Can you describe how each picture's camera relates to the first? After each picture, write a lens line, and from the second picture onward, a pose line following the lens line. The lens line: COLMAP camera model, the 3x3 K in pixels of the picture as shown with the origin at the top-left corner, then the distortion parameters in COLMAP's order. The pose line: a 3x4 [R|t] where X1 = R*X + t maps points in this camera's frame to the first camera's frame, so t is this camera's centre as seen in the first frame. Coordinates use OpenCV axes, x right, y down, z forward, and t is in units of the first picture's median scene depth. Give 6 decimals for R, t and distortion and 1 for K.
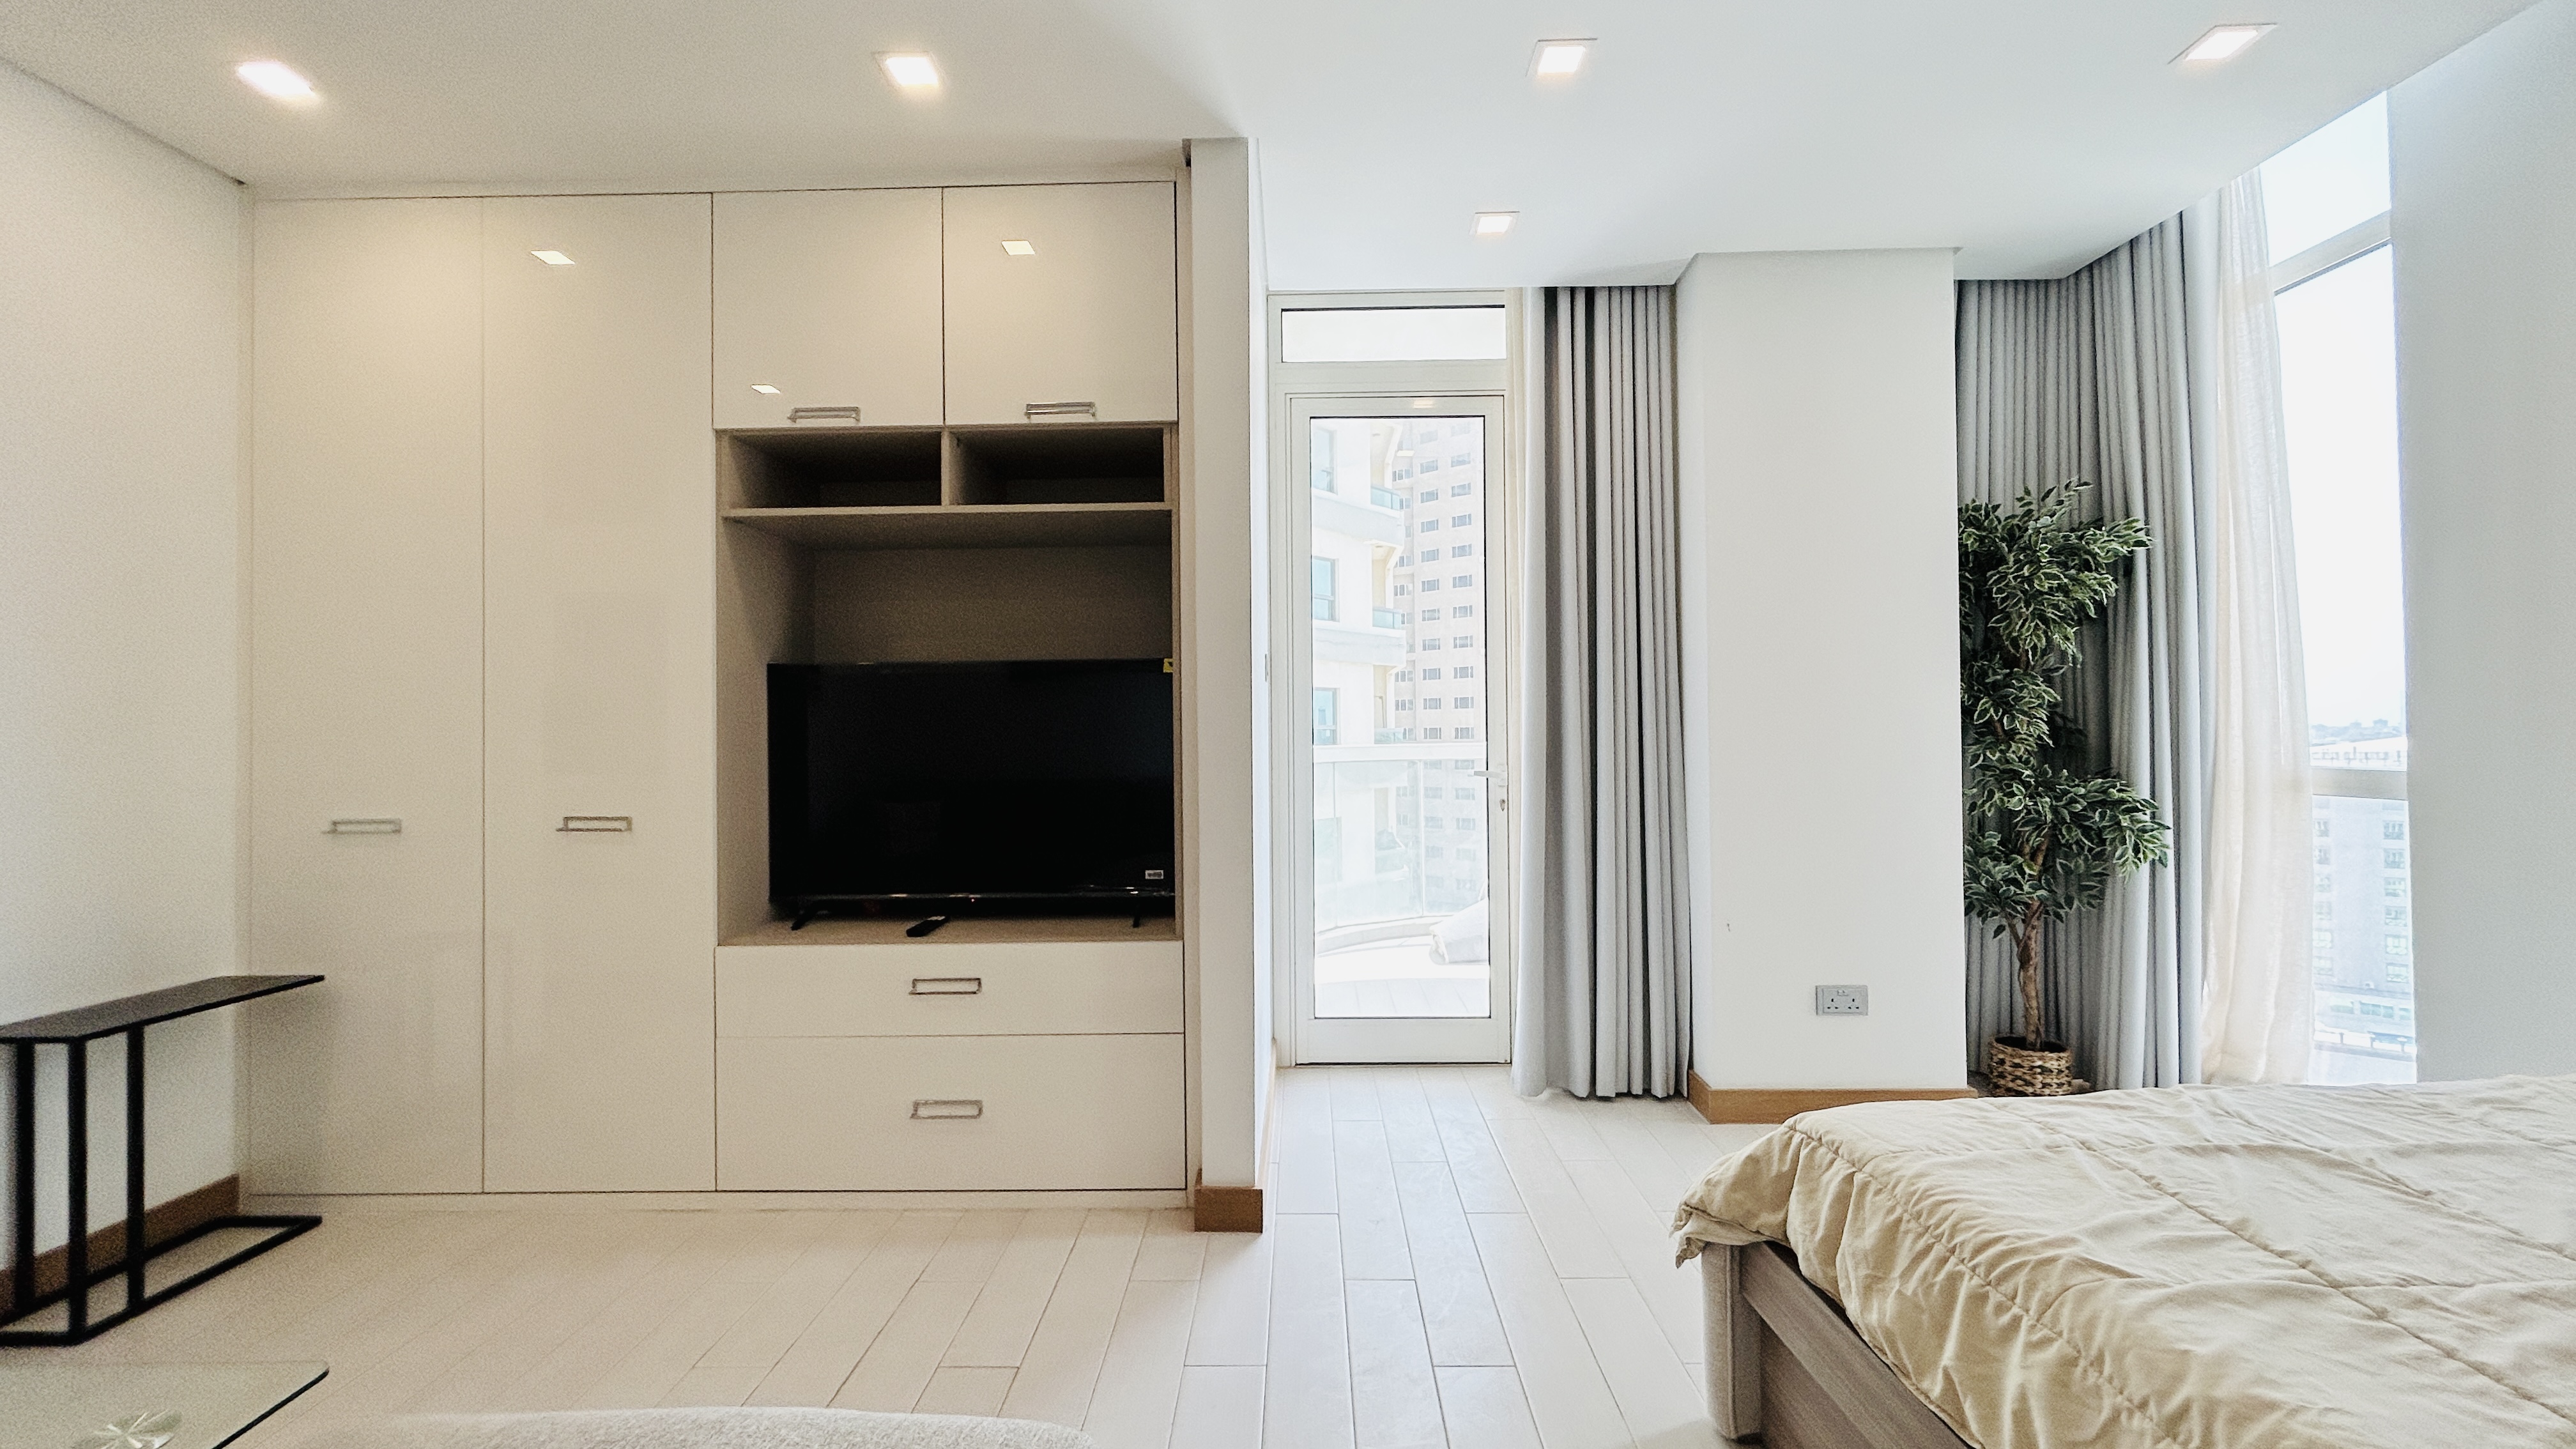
lens RADIAL K [[1027.9, 0, 1283.5], [0, 1027.9, 716.5], [0, 0, 1]] dist [-0.001140, 0.000145]
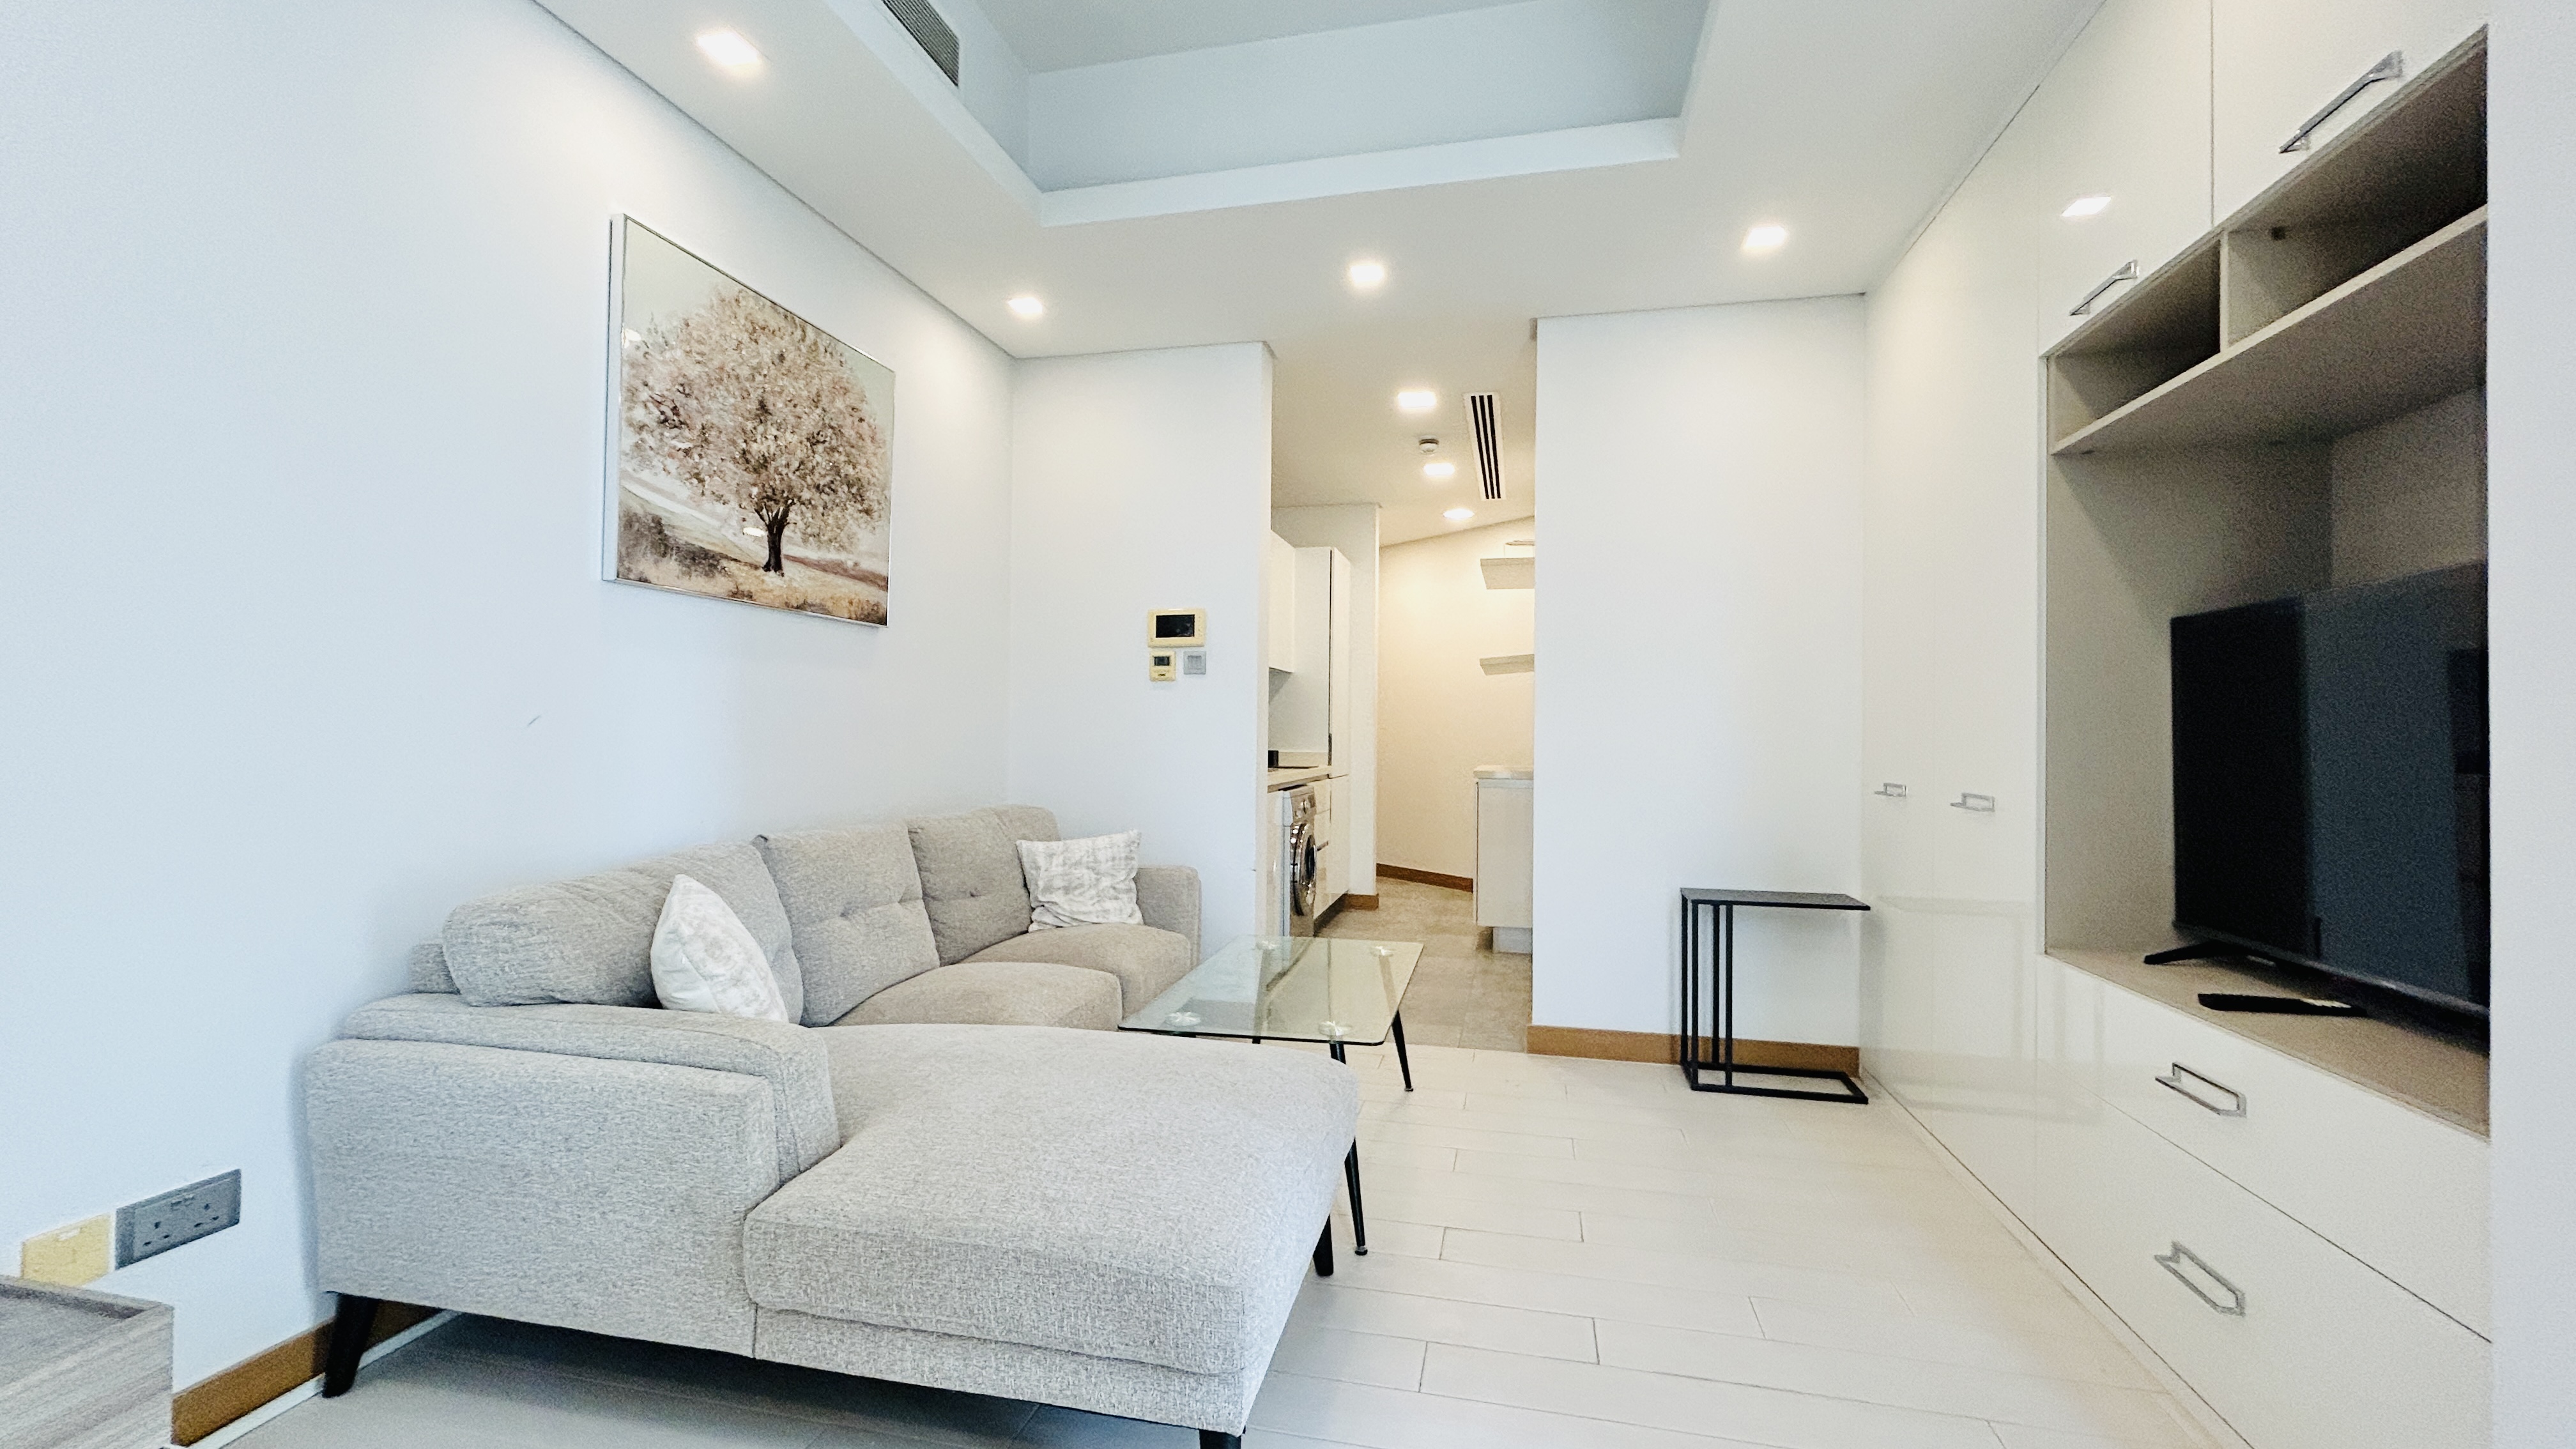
lens RADIAL K [[1027.9, 0, 1283.5], [0, 1027.9, 716.5], [0, 0, 1]] dist [-0.001140, 0.000145]
pose [[-0.207246, -0.010263, -0.978235, 0.426239], [-0.007105, 0.999934, -0.008985, 0.036435], [0.978263, 0.005088, -0.207305, 0.555042]]
